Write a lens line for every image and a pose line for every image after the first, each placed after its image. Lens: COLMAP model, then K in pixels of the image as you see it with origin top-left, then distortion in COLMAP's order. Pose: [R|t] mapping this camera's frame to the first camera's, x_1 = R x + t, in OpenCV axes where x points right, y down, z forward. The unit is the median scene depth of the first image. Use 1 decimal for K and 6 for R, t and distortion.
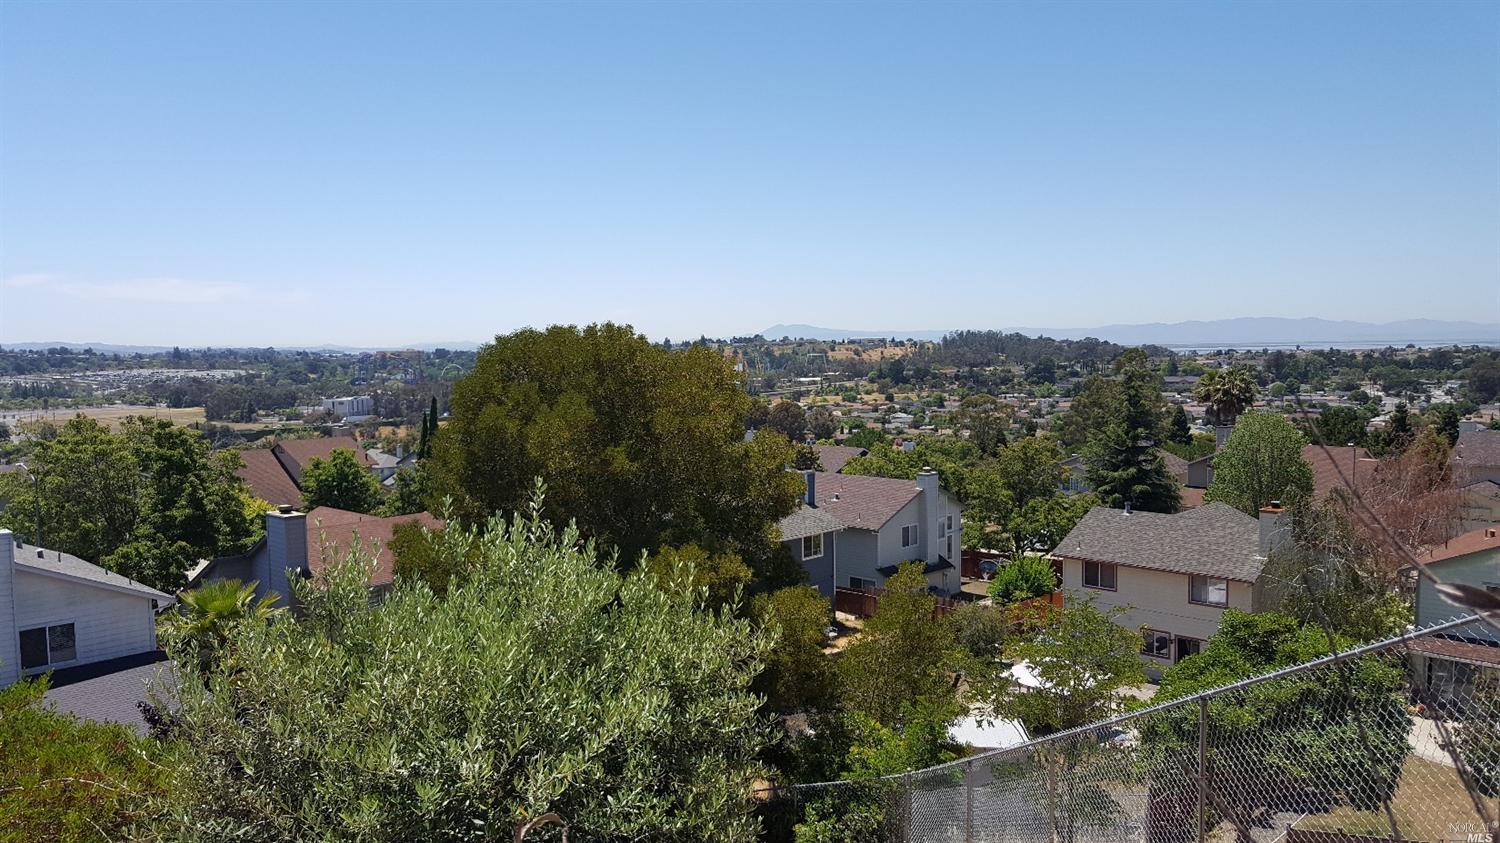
lens RADIAL K [[1105.6, 0, 718.4], [0, 1105.6, 446.3], [0, 0, 1]] dist [0.136022, -0.250994]
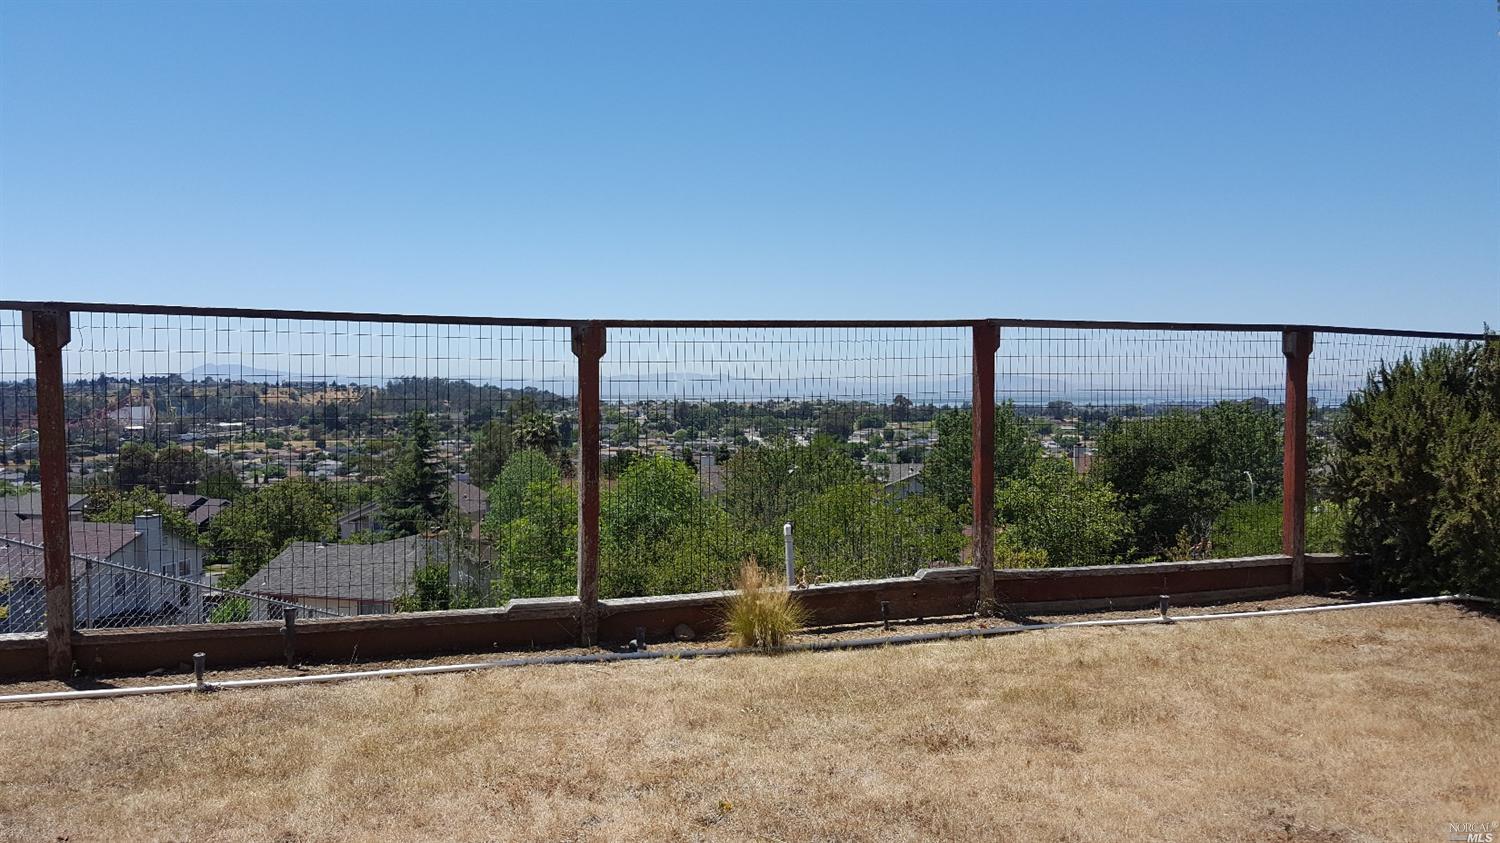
lens RADIAL K [[1097.0, 0, 724.7], [0, 1097.0, 431.9], [0, 0, 1]] dist [0.172413, -0.326969]
pose [[0.879506, 0.000449, 0.475888, 0.113553], [0.025417, 0.998528, -0.047917, 0.007436], [-0.475209, 0.054239, 0.878200, -0.051835]]
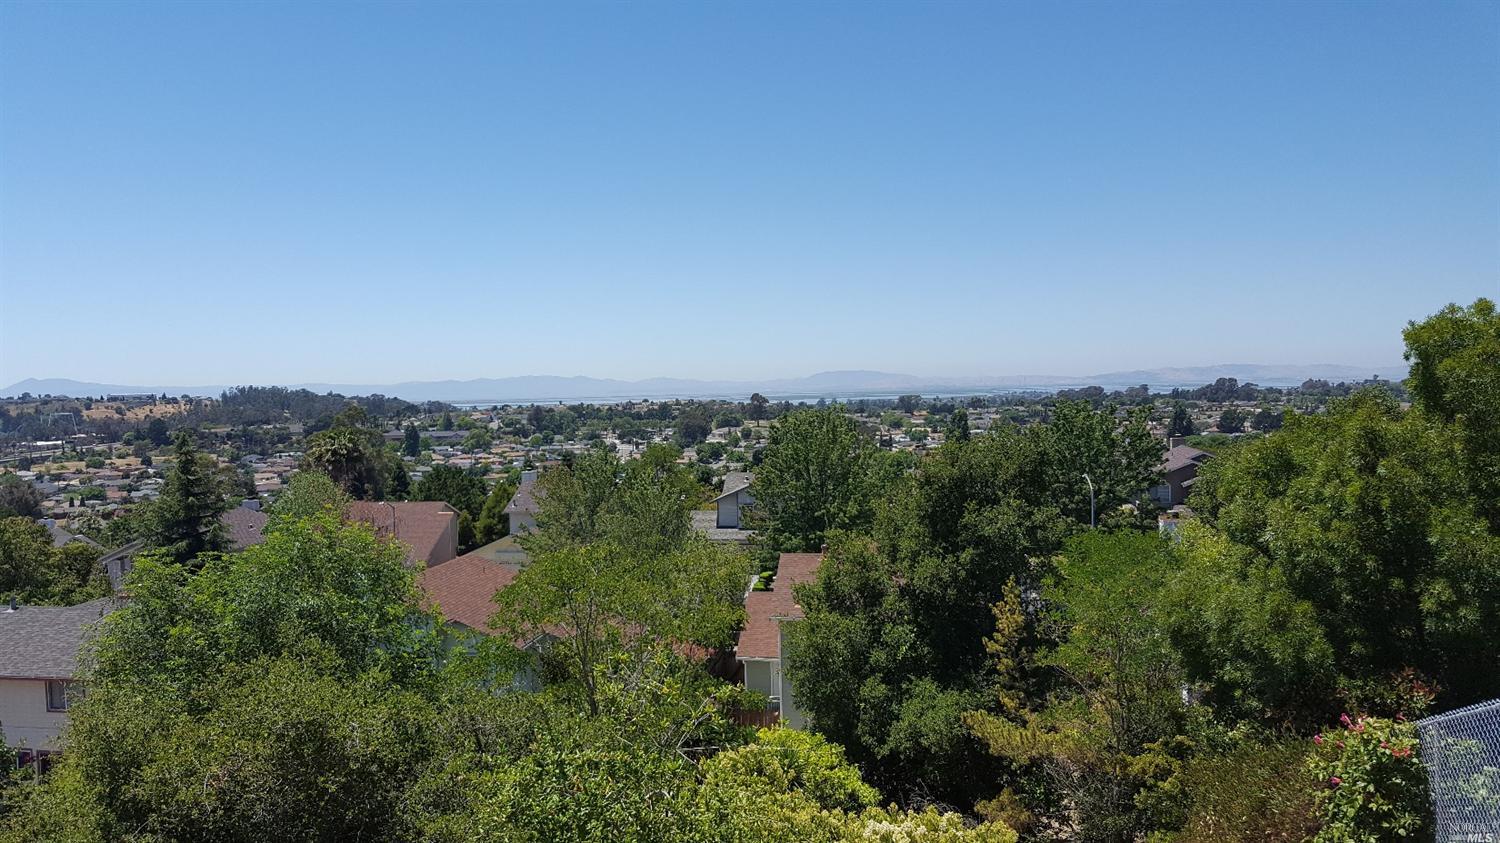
lens RADIAL K [[1107.4, 0, 711.6], [0, 1107.4, 454.2], [0, 0, 1]] dist [0.129907, -0.222024]
pose [[0.818436, -0.036964, 0.573408, 0.179021], [0.061700, 0.997812, -0.023742, -0.002727], [-0.571276, 0.054810, 0.818926, -0.003590]]
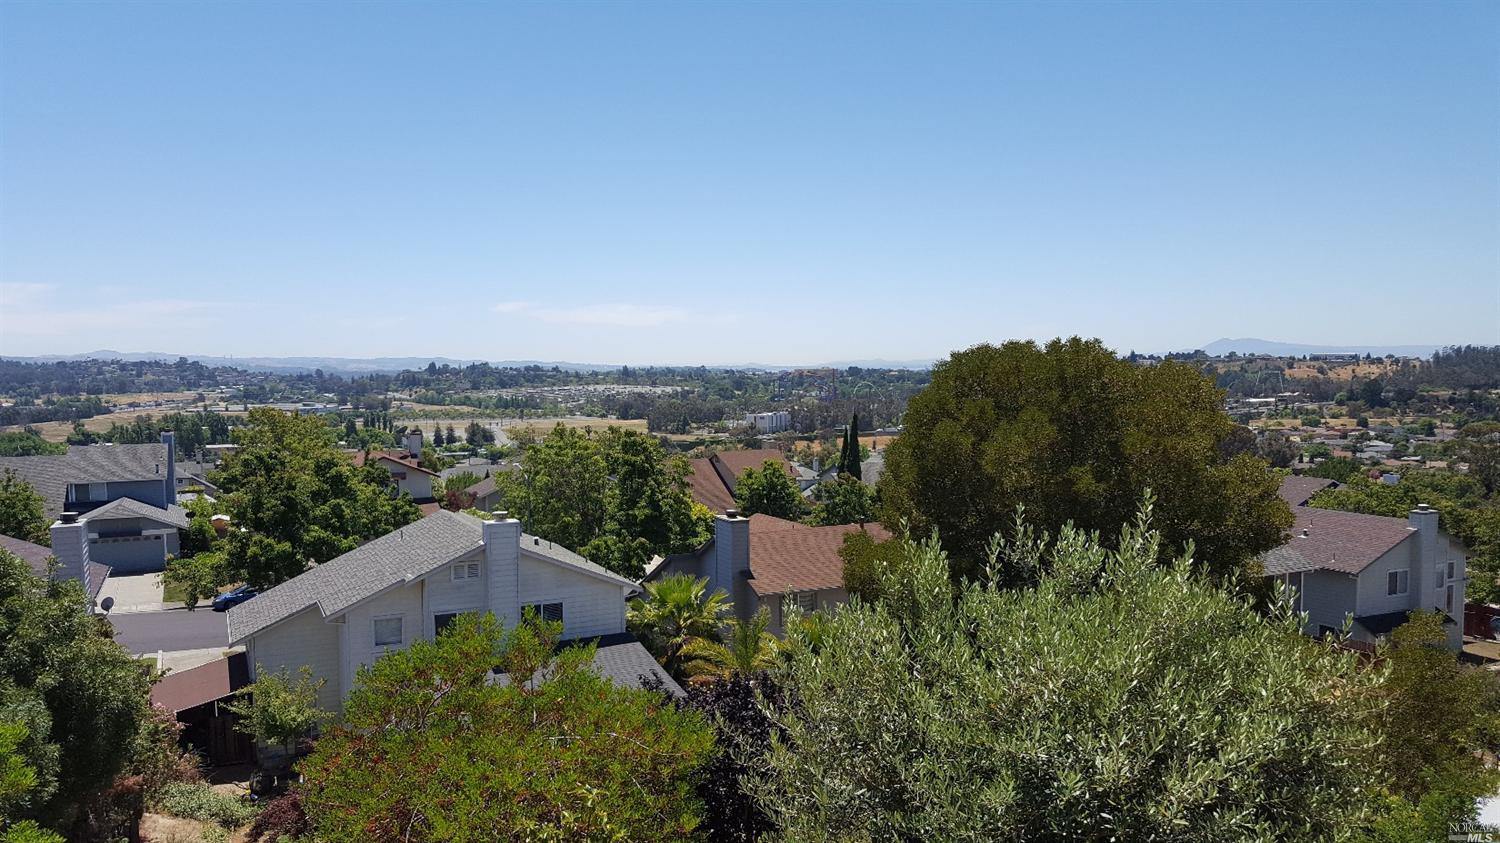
lens RADIAL K [[1107.4, 0, 711.6], [0, 1107.4, 454.2], [0, 0, 1]] dist [0.129907, -0.222024]
pose [[0.932086, 0.031007, -0.360909, -0.007903], [-0.034151, 0.999414, -0.002334, 0.000664], [0.360625, 0.014501, 0.932598, -0.004418]]
